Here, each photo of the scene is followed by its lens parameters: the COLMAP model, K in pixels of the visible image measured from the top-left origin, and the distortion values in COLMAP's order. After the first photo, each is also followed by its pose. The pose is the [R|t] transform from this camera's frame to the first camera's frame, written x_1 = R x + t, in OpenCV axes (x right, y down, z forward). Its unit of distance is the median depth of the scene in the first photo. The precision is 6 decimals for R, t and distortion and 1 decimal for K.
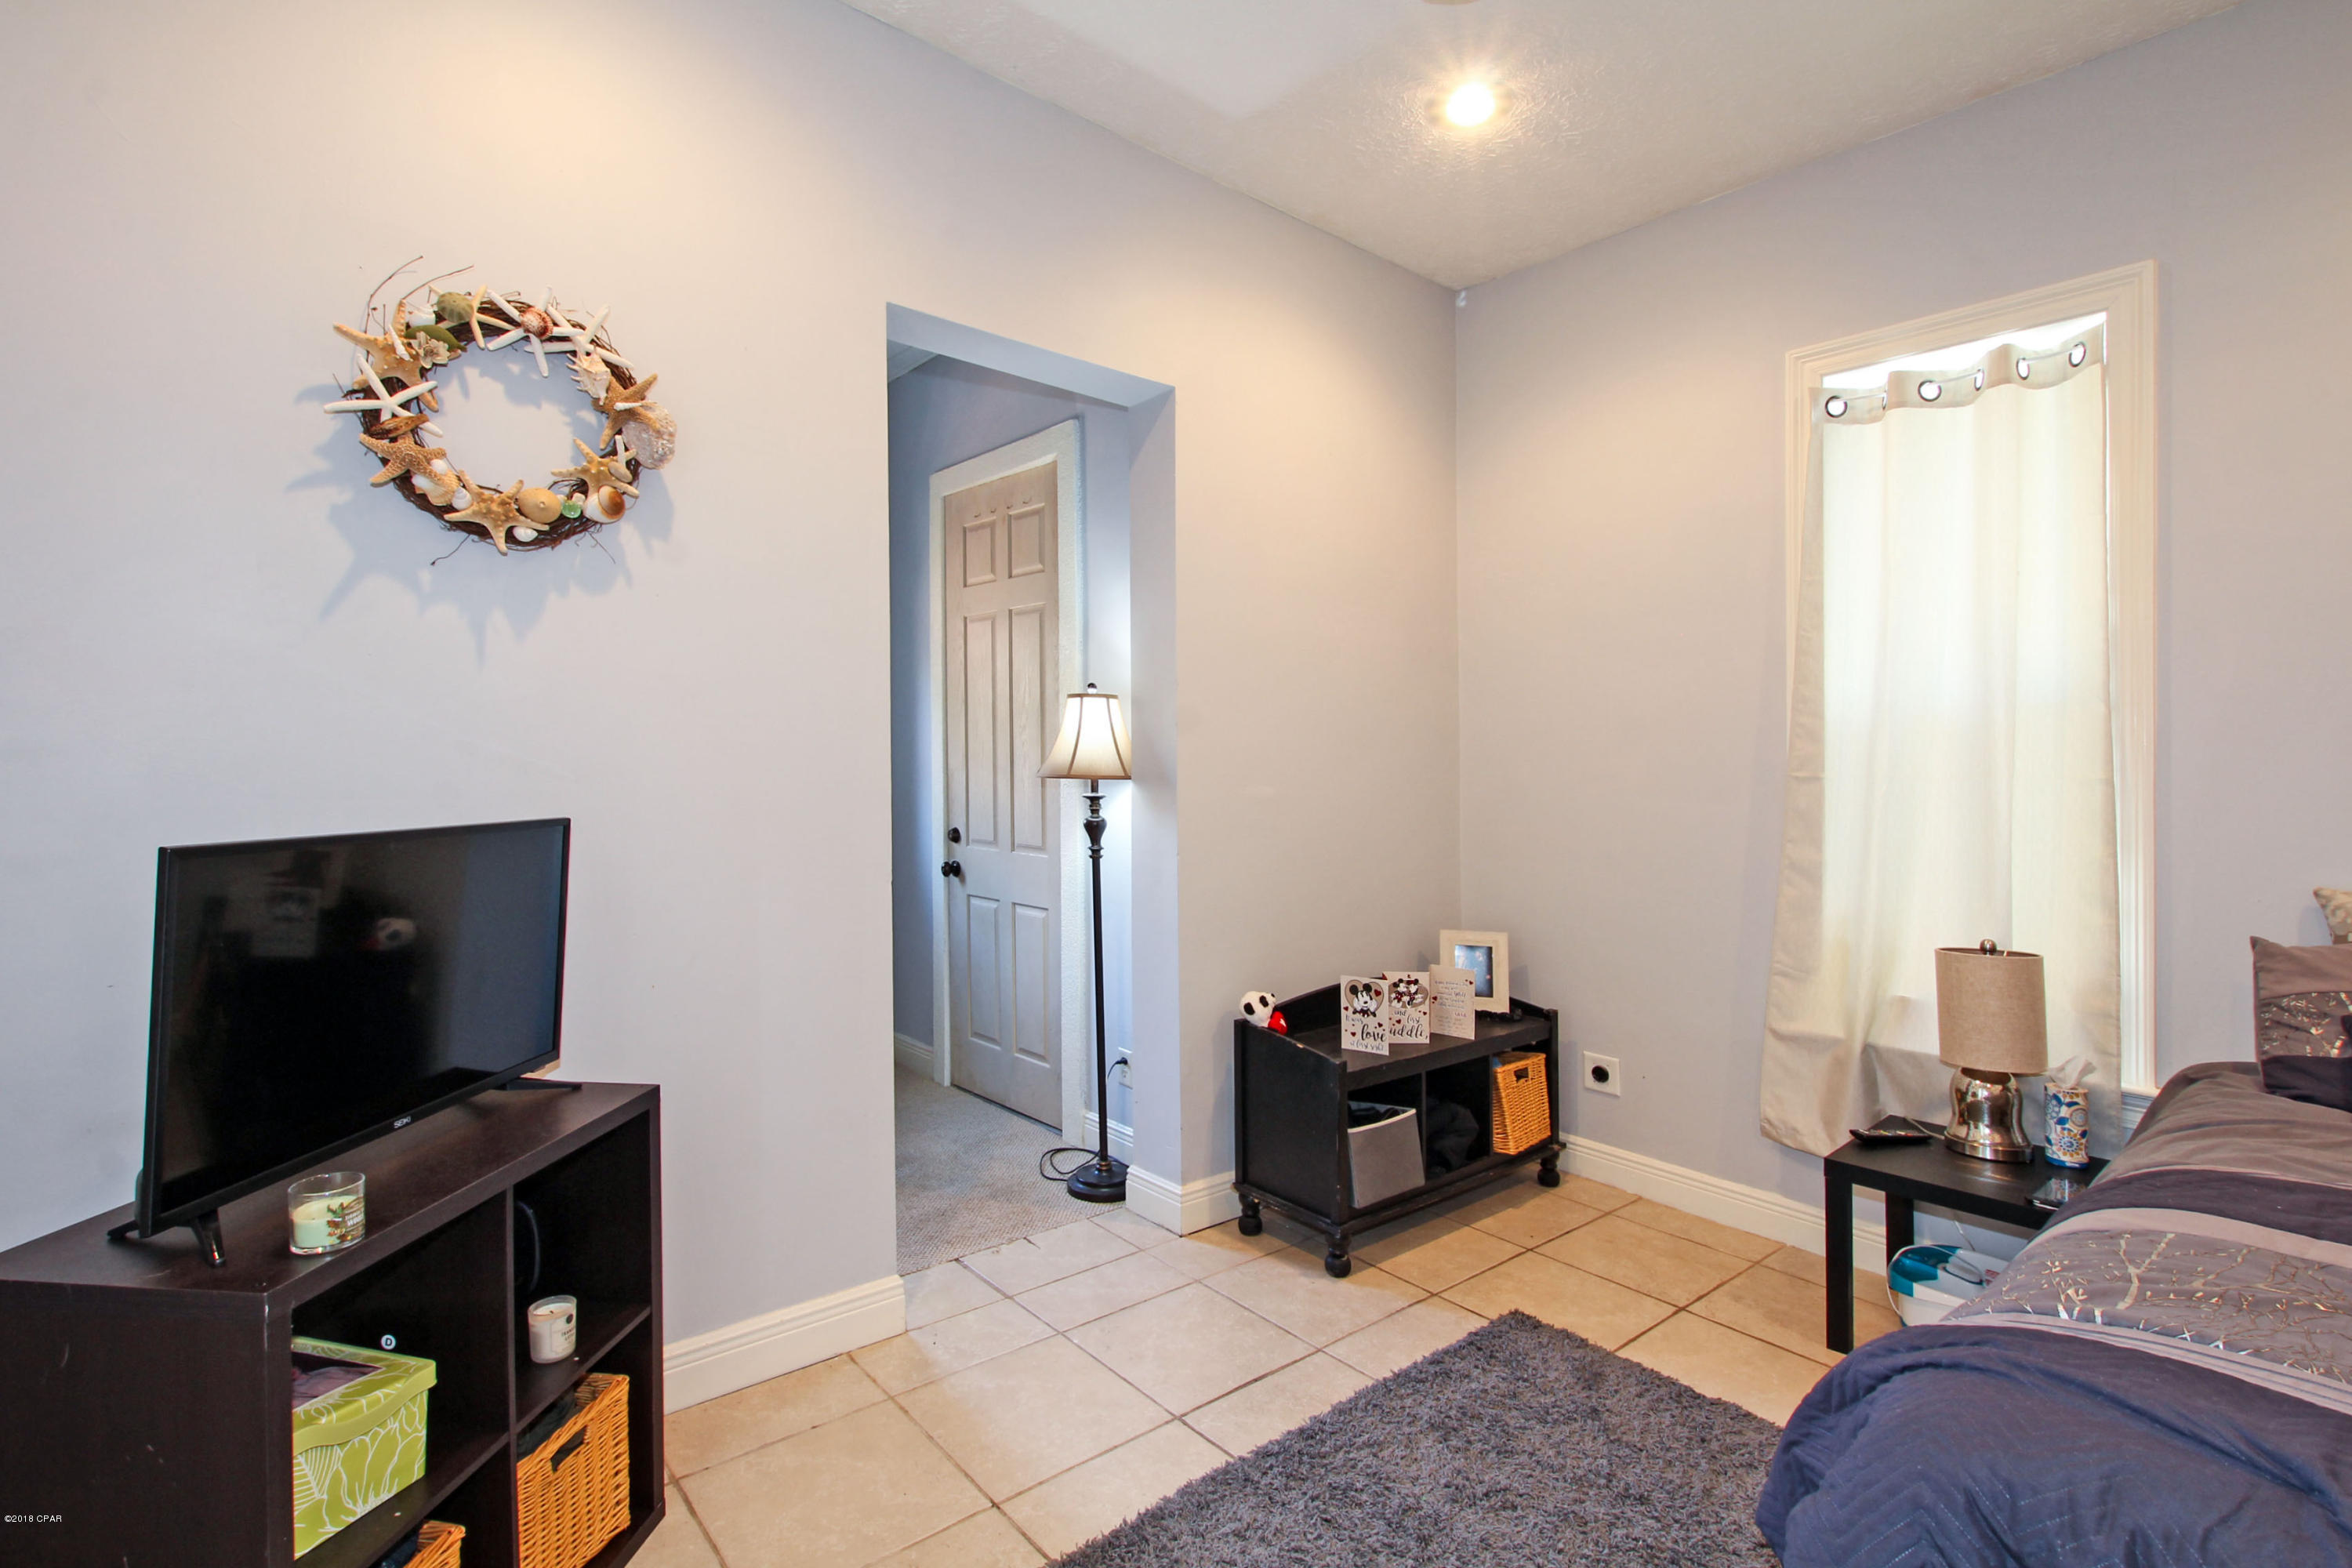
lens RADIAL K [[1096.8, 0, 1176.0], [0, 1096.8, 784.0], [0, 0, 1]] dist [-0.000944, -0.000697]
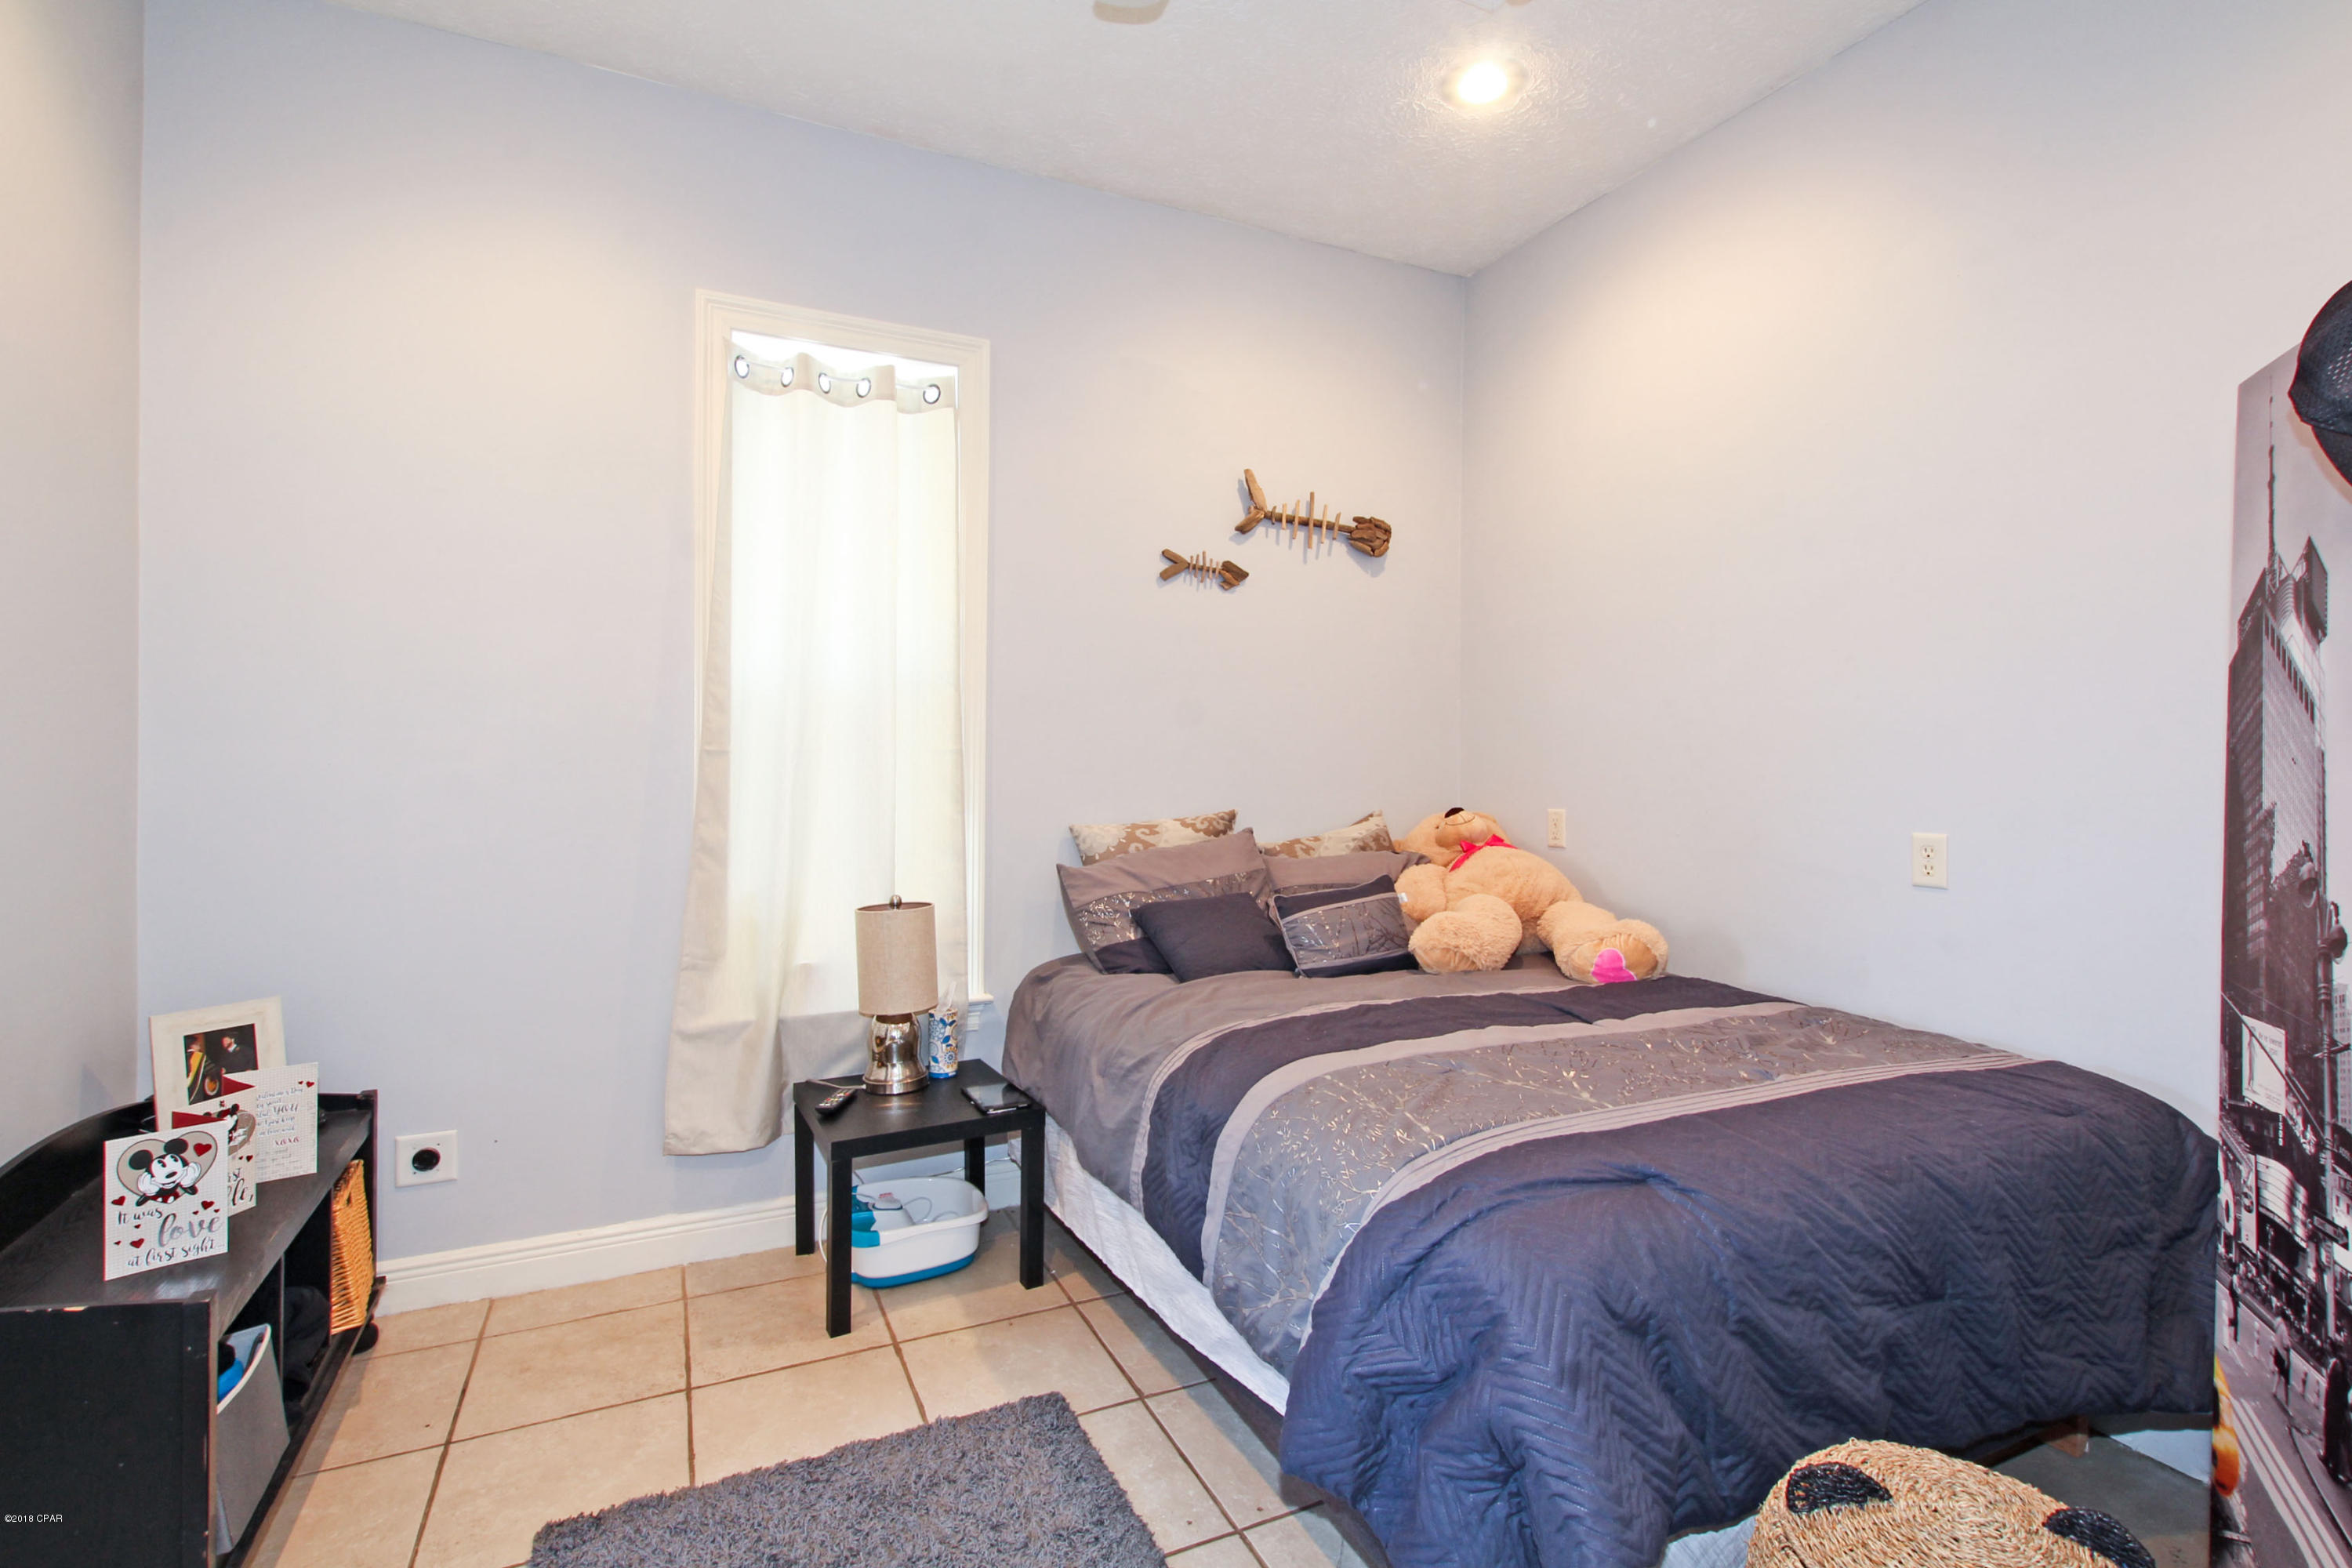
lens RADIAL K [[1112.9, 0, 1170.8], [0, 1112.9, 734.4], [0, 0, 1]] dist [0.014992, -0.001064]
pose [[0.264831, -0.000444, 0.964295, -0.262927], [0.014903, 0.999882, -0.003633, -0.012165], [-0.964180, 0.015333, 0.264807, 0.406462]]
